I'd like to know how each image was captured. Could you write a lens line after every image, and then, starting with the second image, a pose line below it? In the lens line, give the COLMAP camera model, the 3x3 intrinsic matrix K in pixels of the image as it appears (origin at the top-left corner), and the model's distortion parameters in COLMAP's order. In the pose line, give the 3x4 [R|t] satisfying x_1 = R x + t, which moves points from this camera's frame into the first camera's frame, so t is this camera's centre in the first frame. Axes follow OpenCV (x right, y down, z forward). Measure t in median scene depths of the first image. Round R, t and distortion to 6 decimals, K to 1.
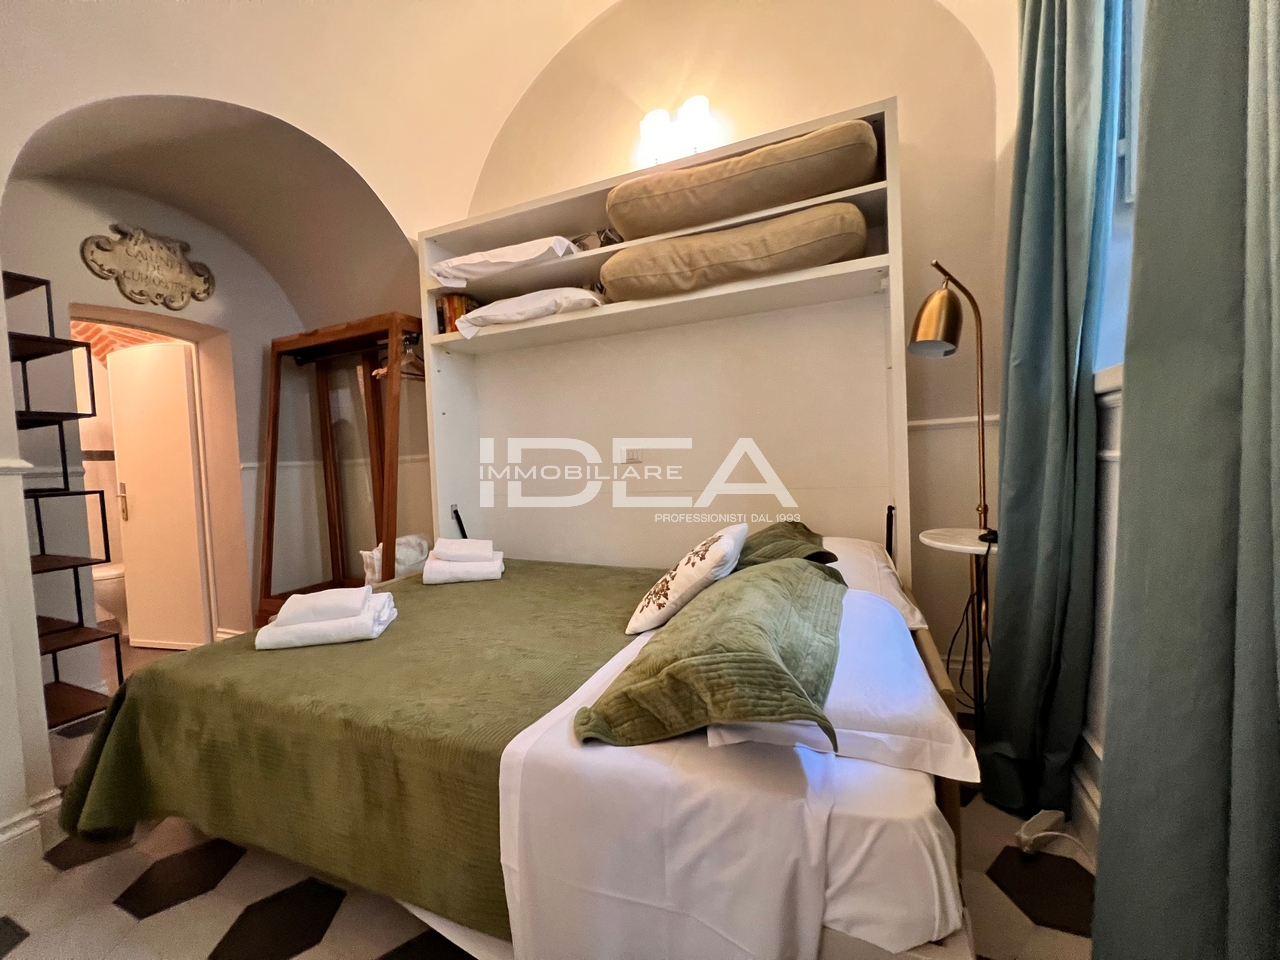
lens RADIAL K [[512.1, 0, 633.2], [0, 512.1, 483.2], [0, 0, 1]] dist [-0.004903, 0.000901]
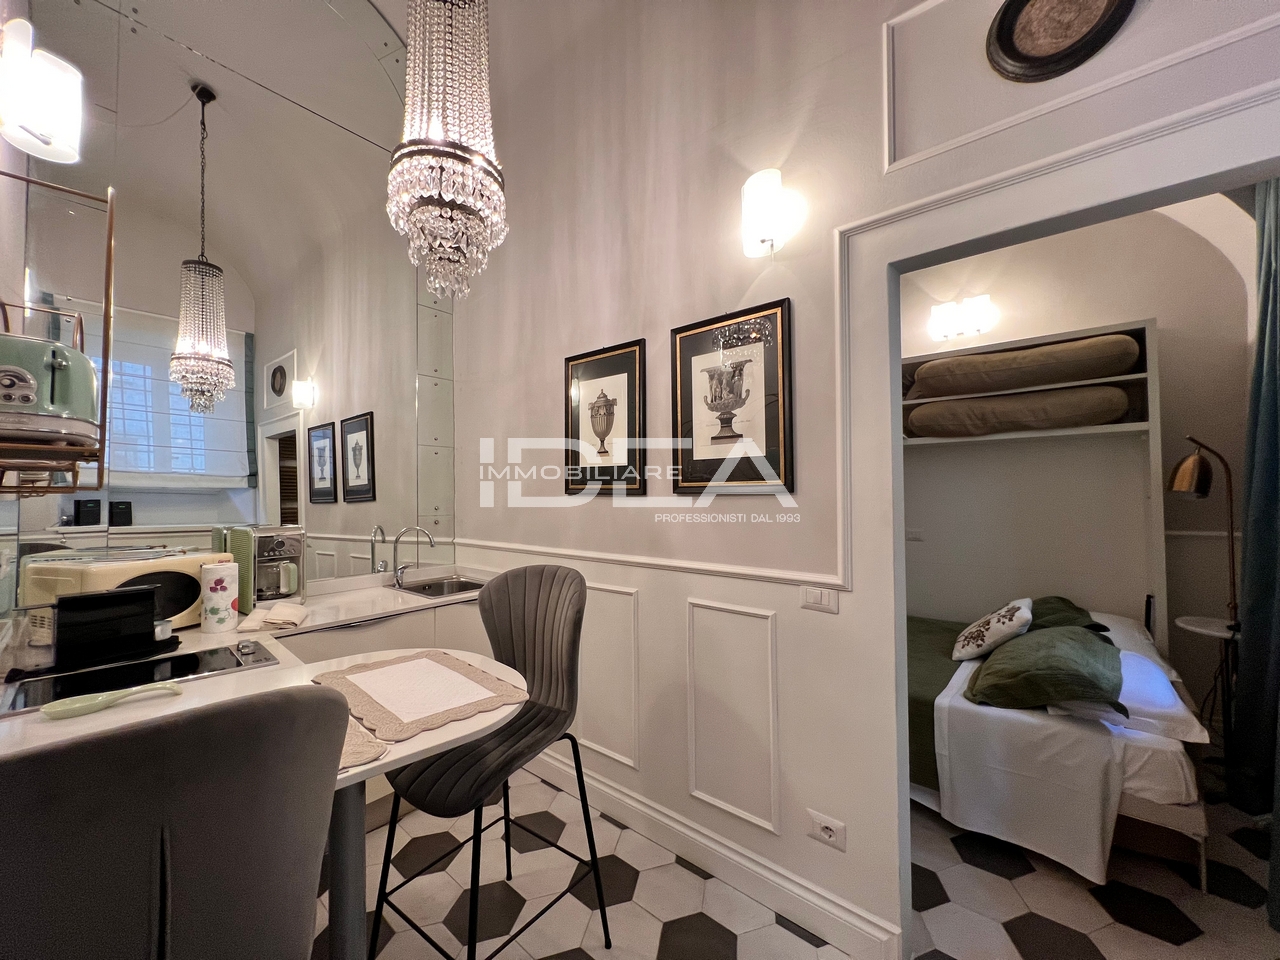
lens RADIAL K [[512.1, 0, 630.8], [0, 512.1, 481.2], [0, 0, 1]] dist [-0.004903, 0.000901]
pose [[0.951277, 0.033603, -0.306500, -0.476288], [-0.051312, 0.997435, -0.049901, -0.138028], [0.304037, 0.063196, 0.950562, -0.861618]]
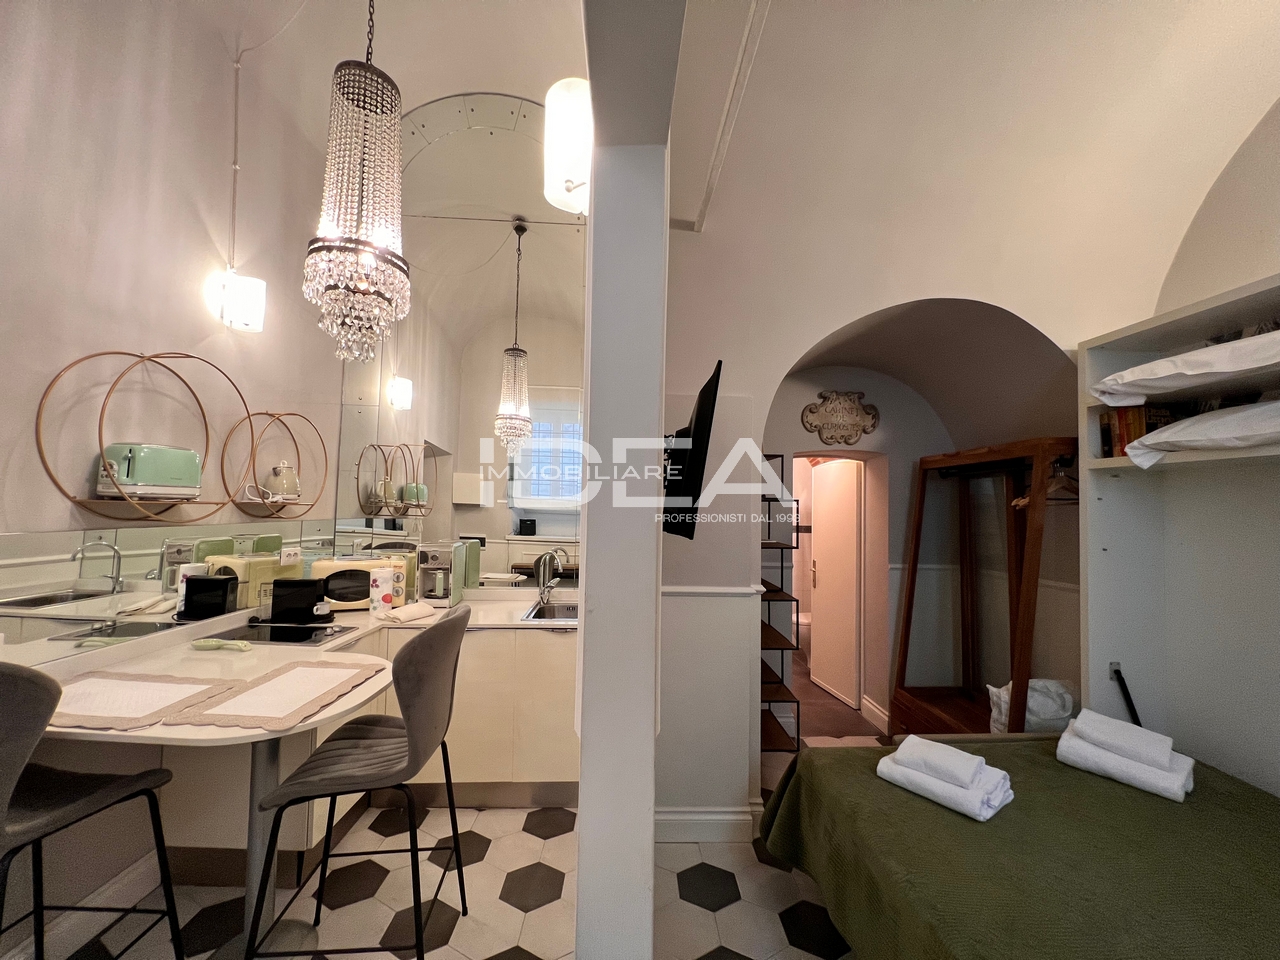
lens RADIAL K [[512.1, 0, 633.4], [0, 512.1, 481.2], [0, 0, 1]] dist [-0.004903, 0.000901]
pose [[0.416260, 0.009333, -0.909198, 0.097730], [-0.079152, 0.996523, -0.026009, -0.257837], [0.905794, 0.082791, 0.415552, -0.068784]]
